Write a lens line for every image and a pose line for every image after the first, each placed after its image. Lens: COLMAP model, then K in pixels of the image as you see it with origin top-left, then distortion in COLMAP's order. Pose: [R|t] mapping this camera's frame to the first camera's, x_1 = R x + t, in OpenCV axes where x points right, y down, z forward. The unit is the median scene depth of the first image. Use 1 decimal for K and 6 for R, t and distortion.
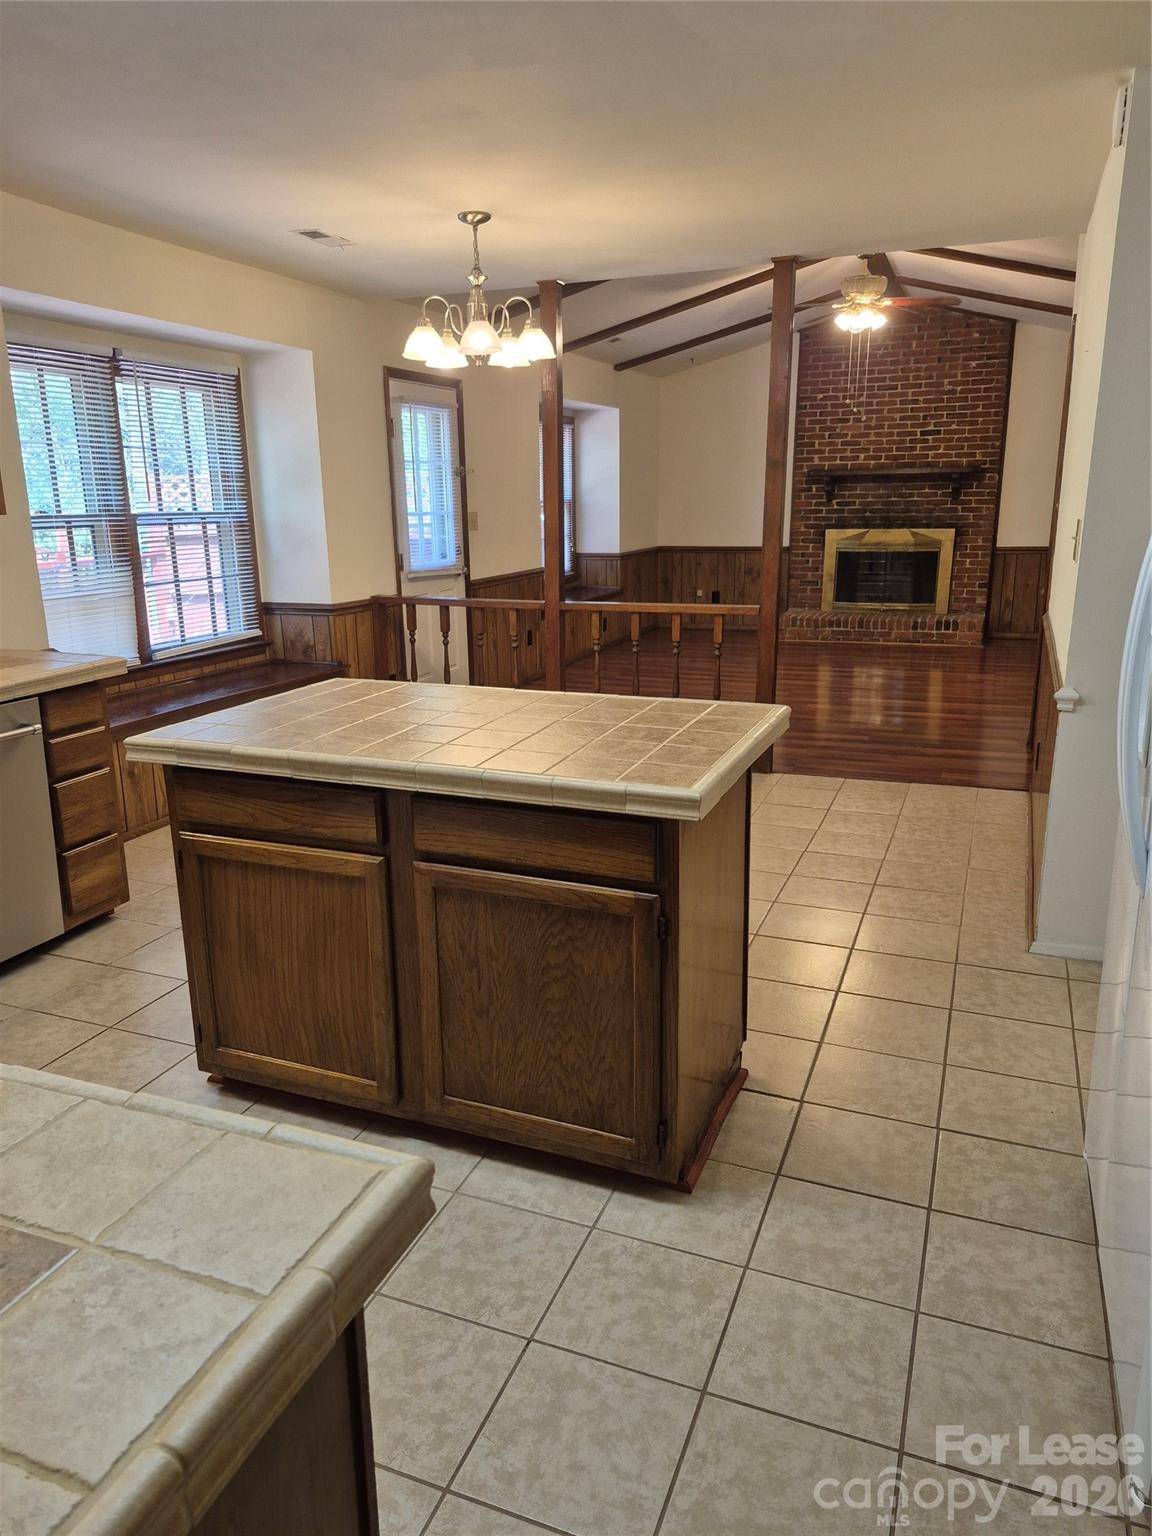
lens RADIAL K [[1095.8, 0, 562.0], [0, 1095.8, 779.0], [0, 0, 1]] dist [0.070711, -0.065428]
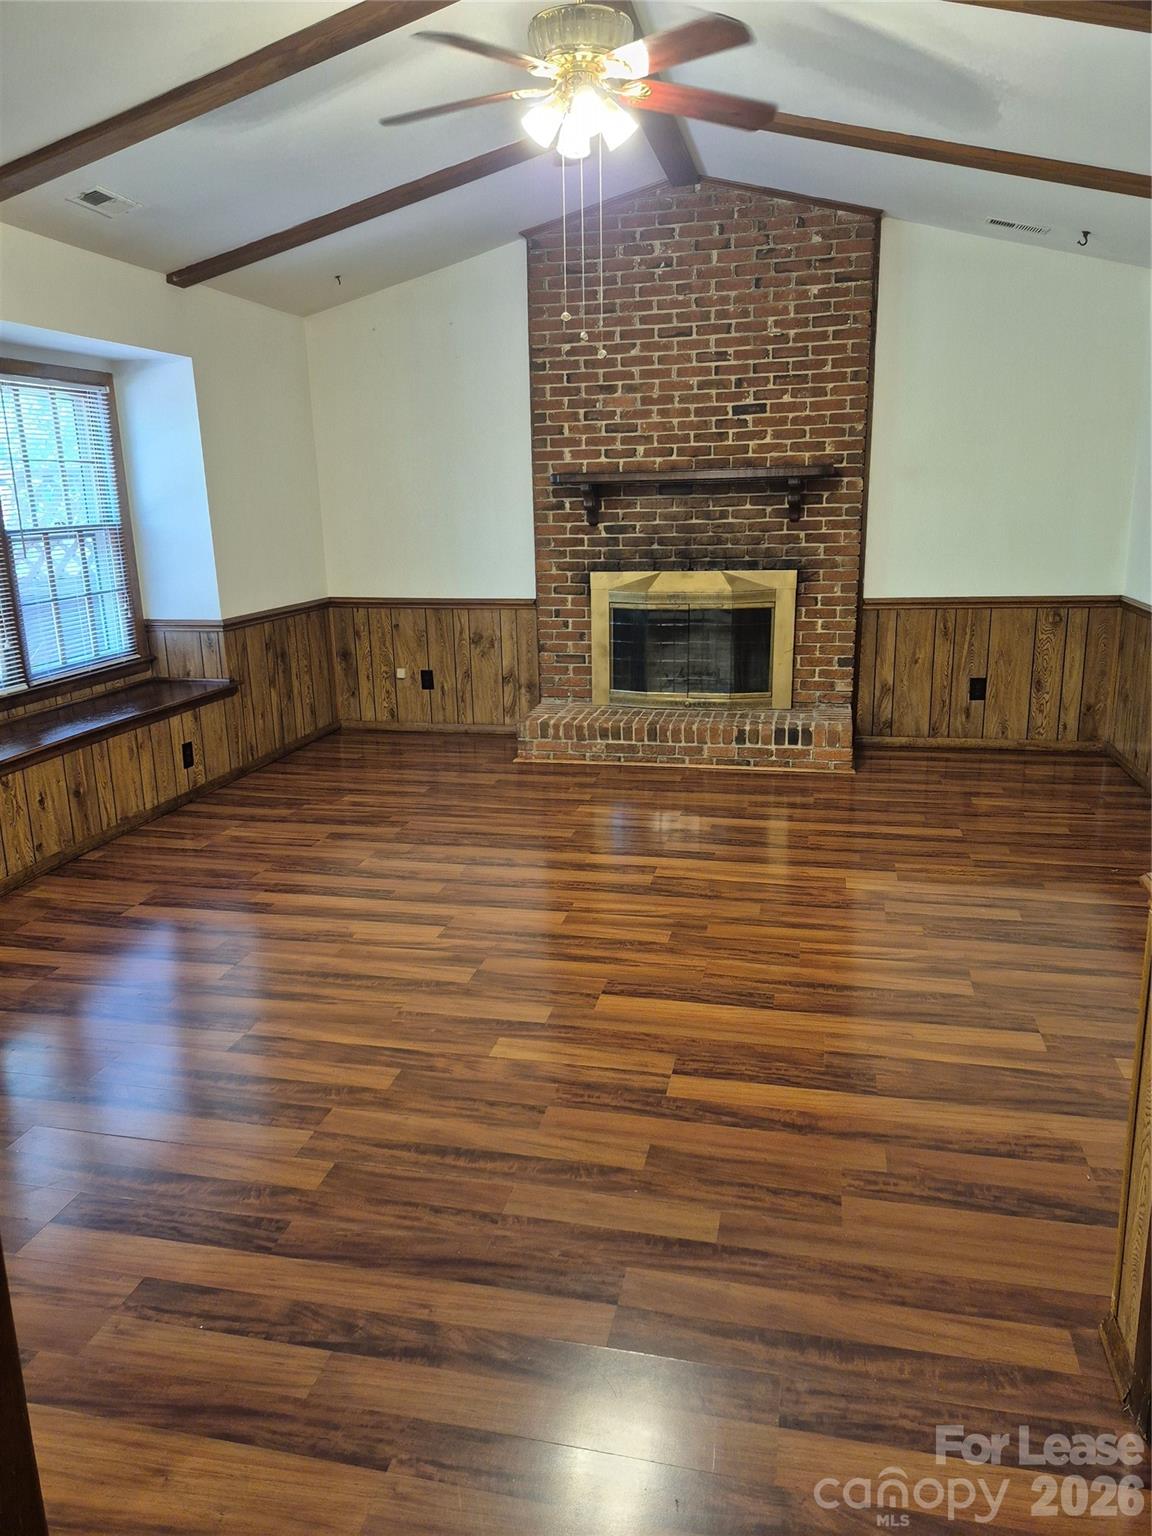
lens RADIAL K [[1095.8, 0, 566.3], [0, 1095.8, 772.4], [0, 0, 1]] dist [0.070711, -0.065428]
pose [[0.988928, -0.044830, 0.141460, 0.141344], [0.046744, 0.998854, -0.010235, -0.115429], [-0.140839, 0.016734, 0.989891, 0.426322]]
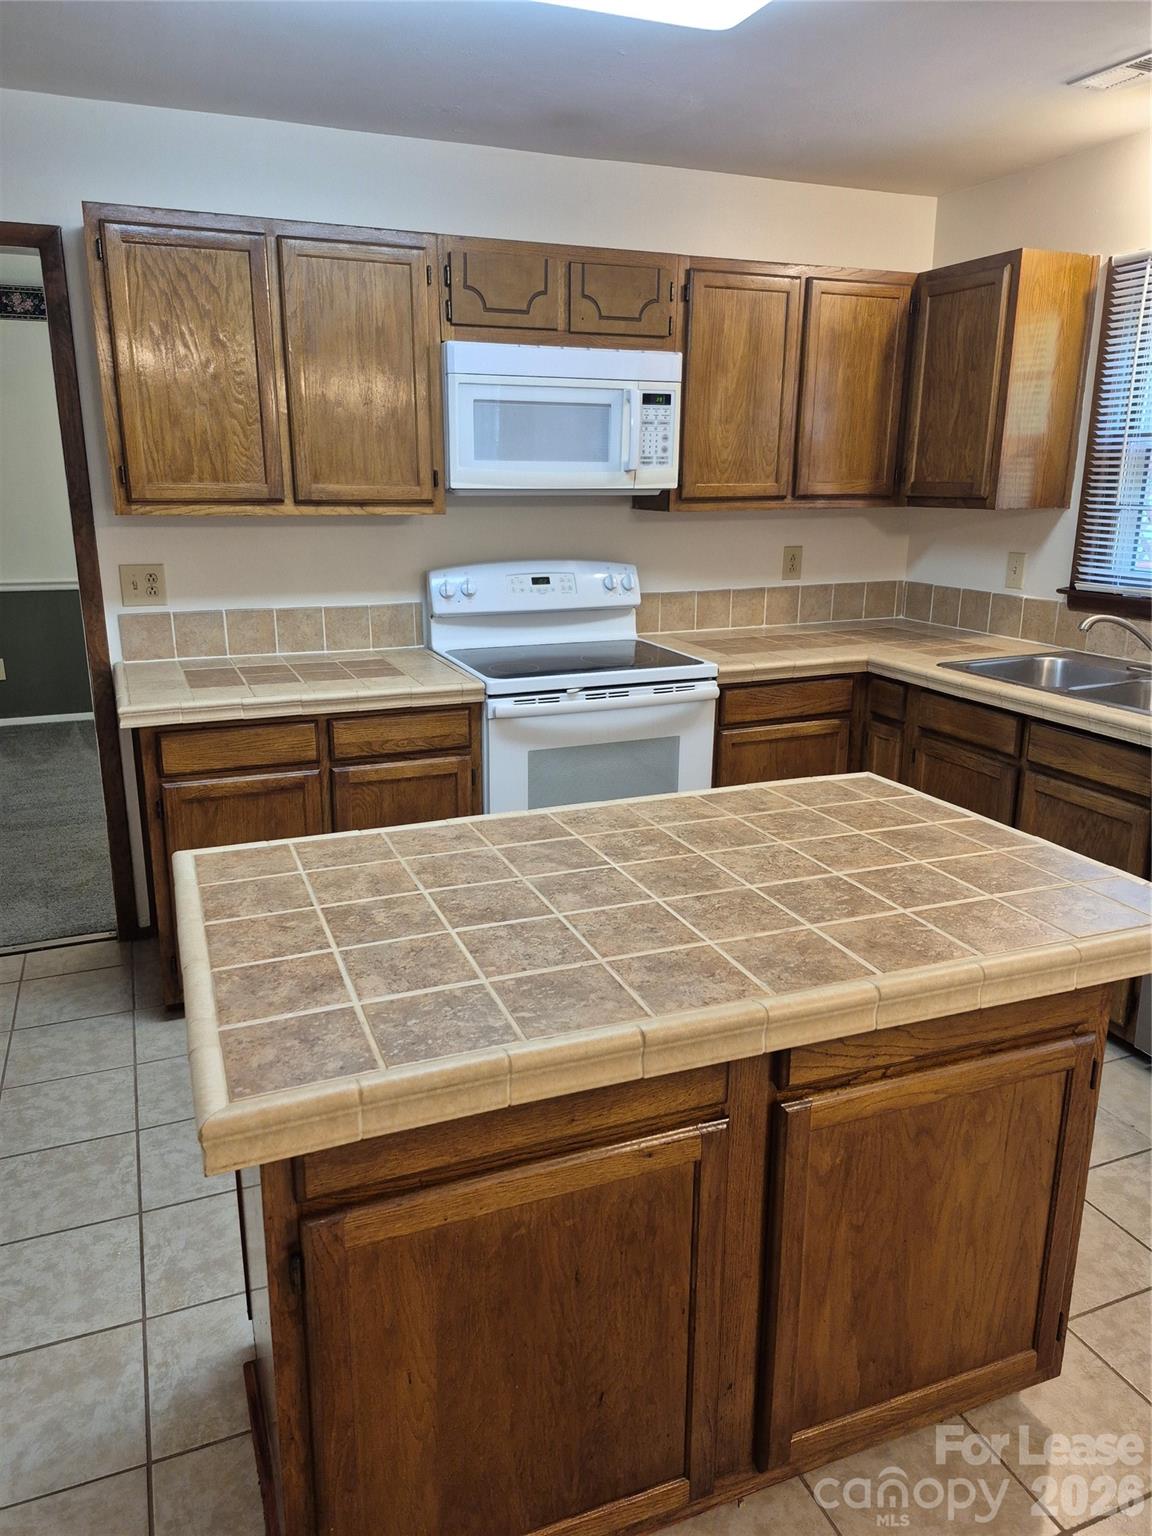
lens RADIAL K [[1095.8, 0, 574.3], [0, 1095.8, 770.5], [0, 0, 1]] dist [0.070711, -0.065428]
pose [[-0.724082, 0.193702, -0.661955, 0.509227], [-0.163036, 0.884485, 0.437156, -0.526293], [0.670167, 0.424459, -0.608860, 1.884140]]
